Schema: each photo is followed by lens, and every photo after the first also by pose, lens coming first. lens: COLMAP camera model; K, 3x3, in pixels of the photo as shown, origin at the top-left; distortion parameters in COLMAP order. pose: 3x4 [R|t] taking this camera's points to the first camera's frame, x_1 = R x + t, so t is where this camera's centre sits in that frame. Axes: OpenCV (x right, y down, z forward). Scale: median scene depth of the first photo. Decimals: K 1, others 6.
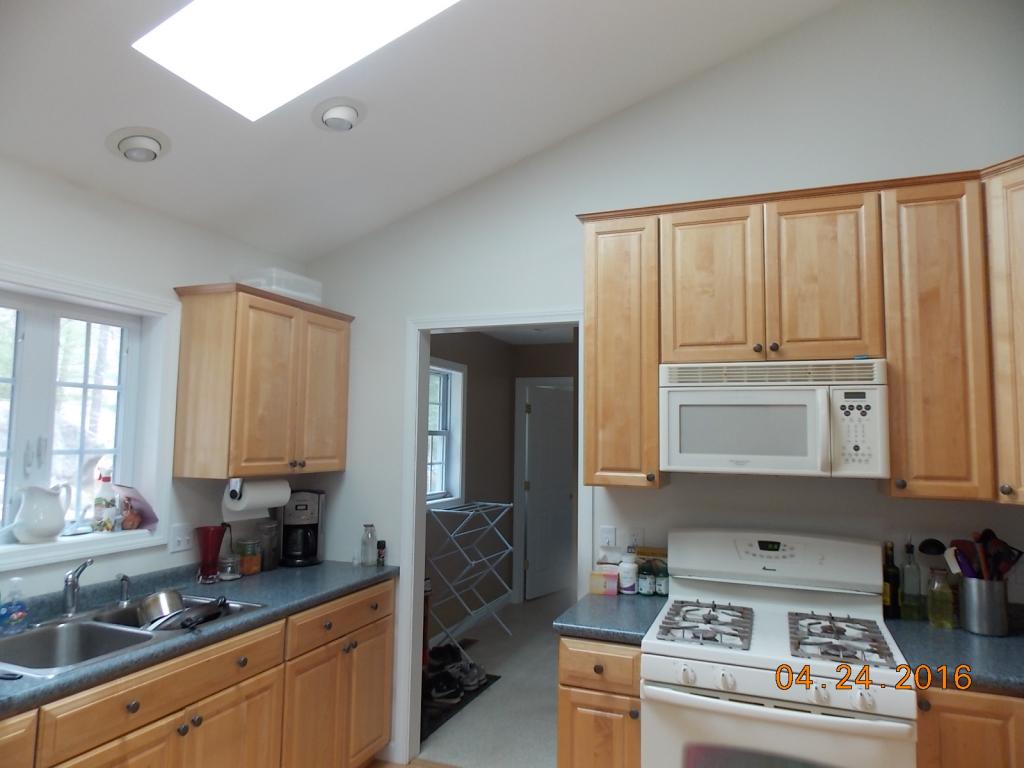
lens RADIAL K [[673.3, 0, 512.0], [0, 673.3, 384.0], [0, 0, 1]] dist [0.005122, -0.004496]
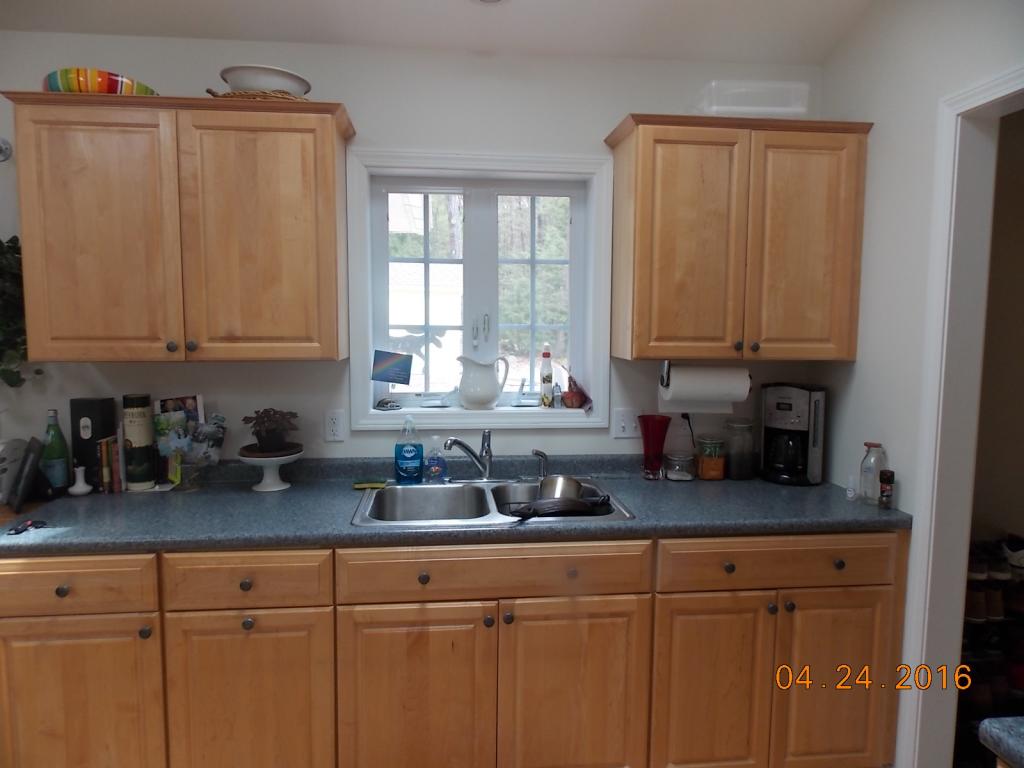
lens RADIAL K [[673.3, 0, 512.0], [0, 673.3, 384.0], [0, 0, 1]] dist [0.005122, -0.004496]
pose [[0.459786, 0.077913, -0.884605, 0.253904], [0.069130, 0.989980, 0.123125, 0.057086], [0.885335, -0.117764, 0.449793, 0.496218]]
